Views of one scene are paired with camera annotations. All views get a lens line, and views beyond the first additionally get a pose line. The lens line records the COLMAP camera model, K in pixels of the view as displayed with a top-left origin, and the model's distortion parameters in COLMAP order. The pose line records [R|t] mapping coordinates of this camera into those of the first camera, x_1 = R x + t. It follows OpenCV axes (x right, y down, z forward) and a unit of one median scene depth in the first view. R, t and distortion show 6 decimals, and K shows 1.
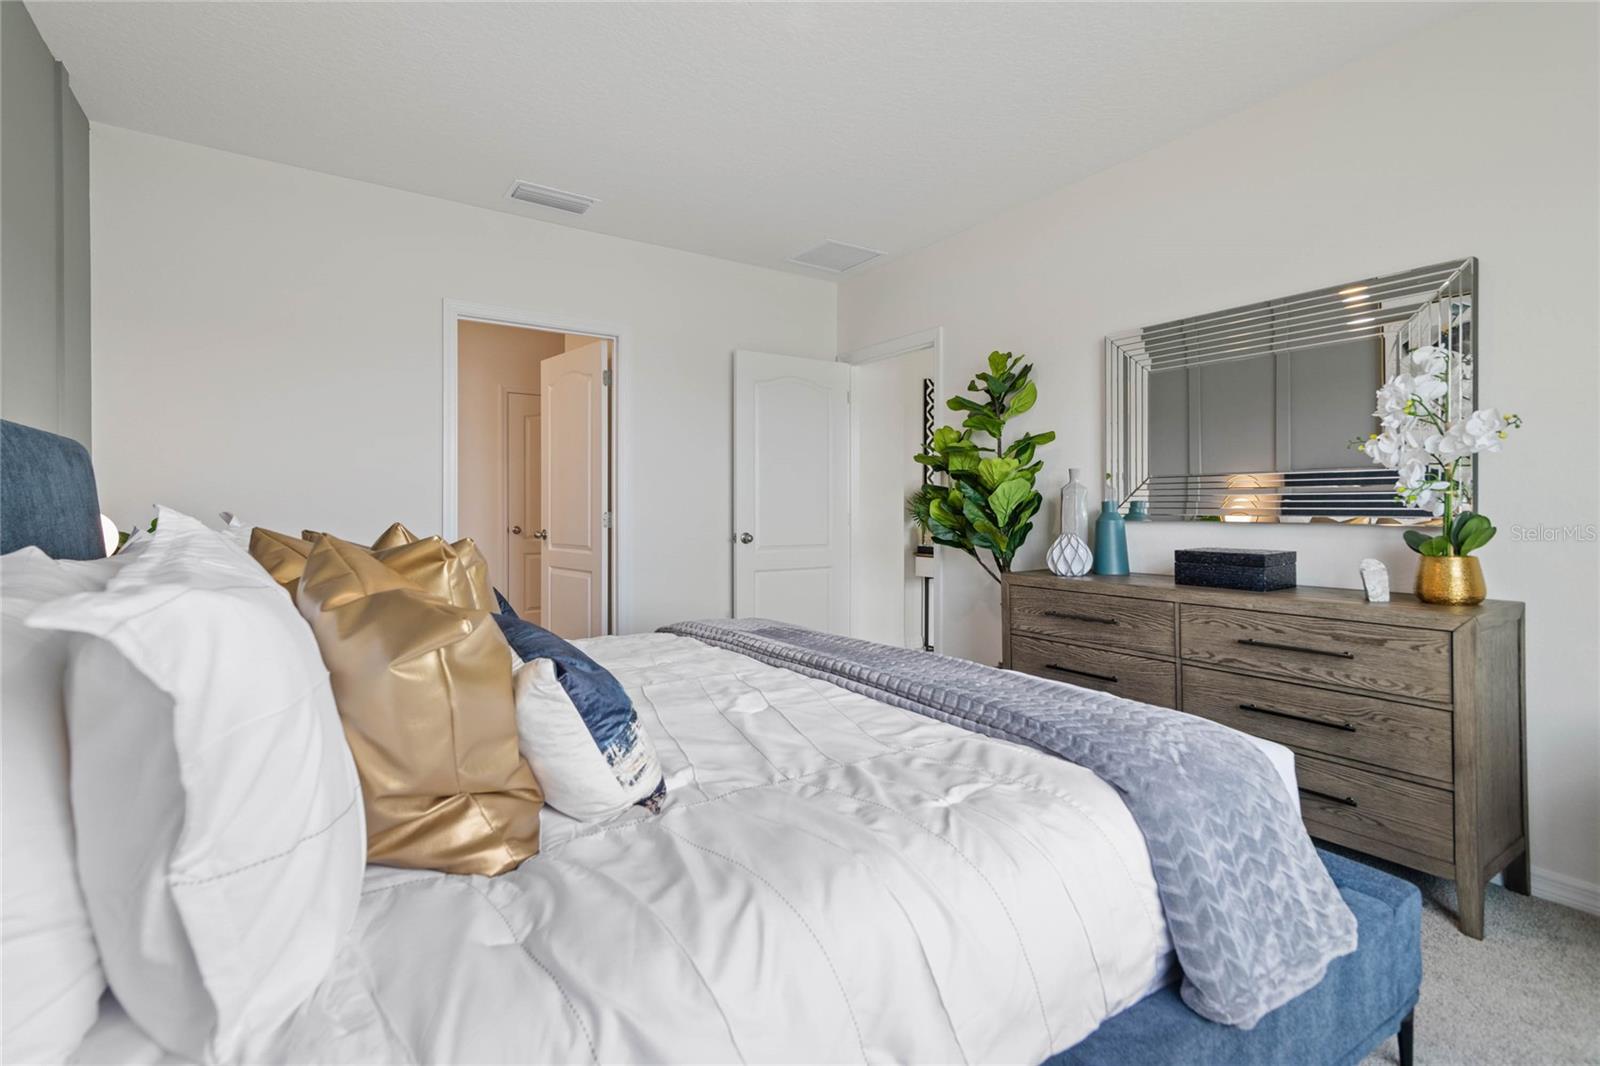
lens RADIAL K [[747.0, 0, 801.2], [0, 747.0, 519.7], [0, 0, 1]] dist [0.008681, -0.000580]
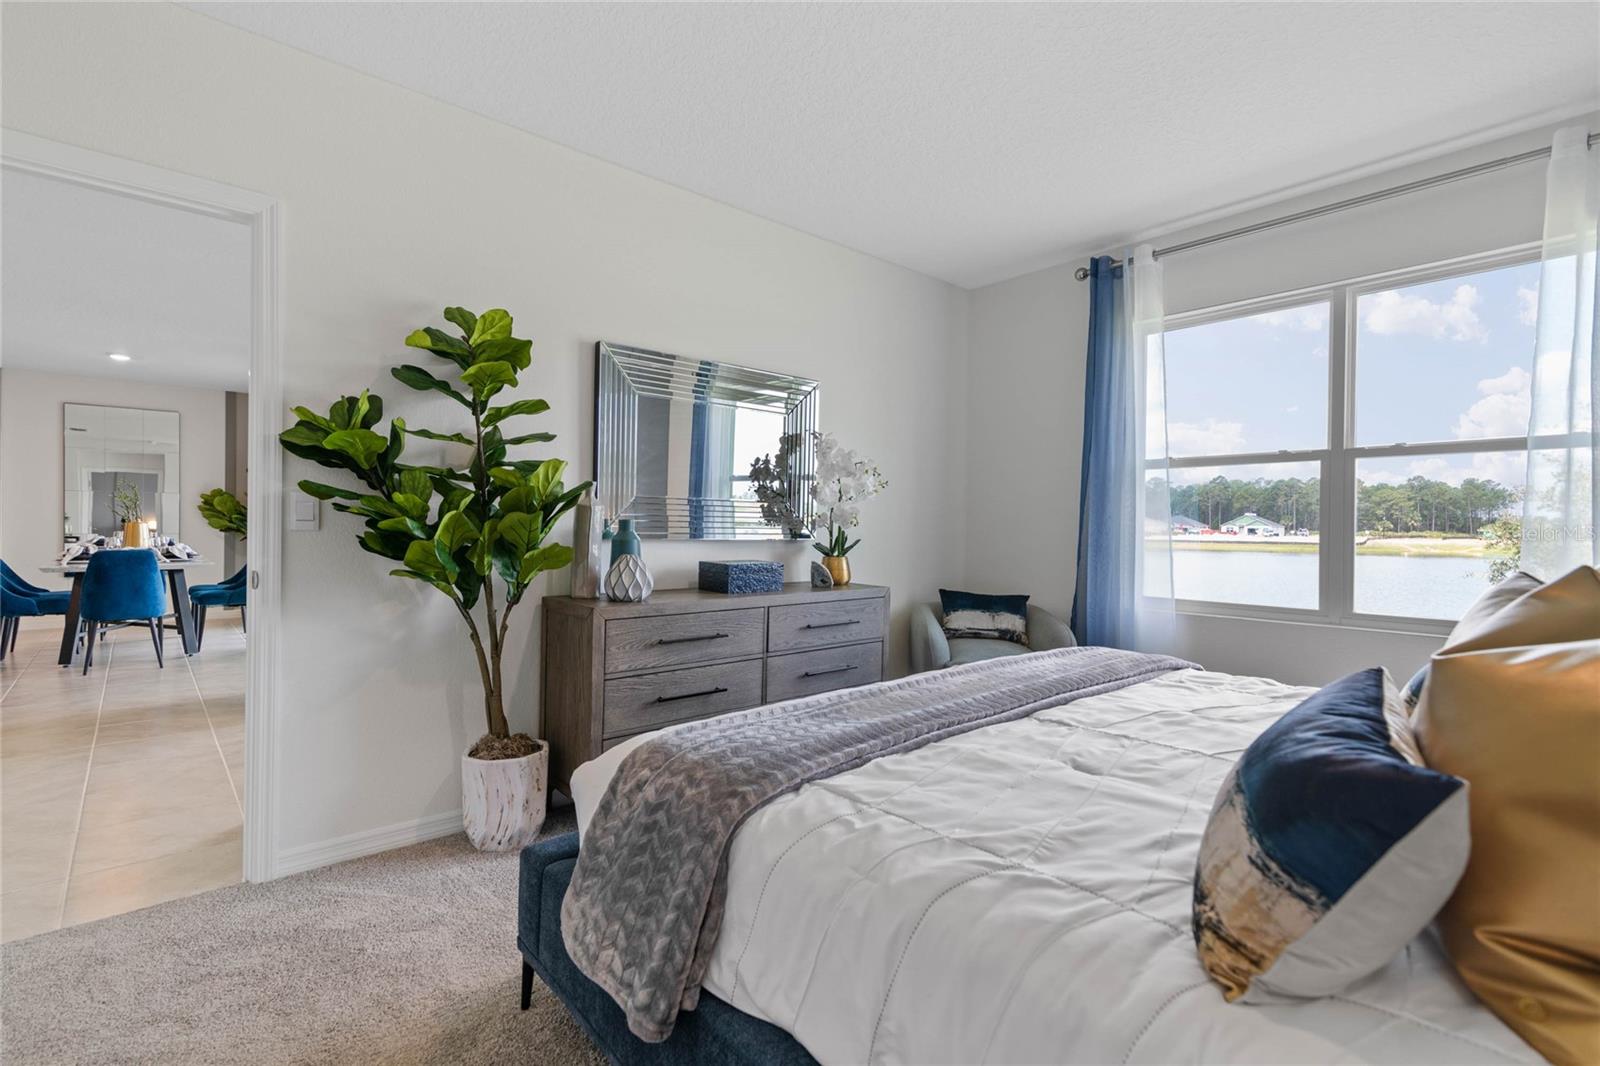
lens RADIAL K [[747.0, 0, 796.8], [0, 747.0, 525.9], [0, 0, 1]] dist [0.008681, -0.000580]
pose [[-0.150823, -0.003929, 0.988553, -0.664252], [-0.000946, 0.999992, 0.003830, -0.023725], [-0.988560, -0.000357, -0.150825, 1.083305]]
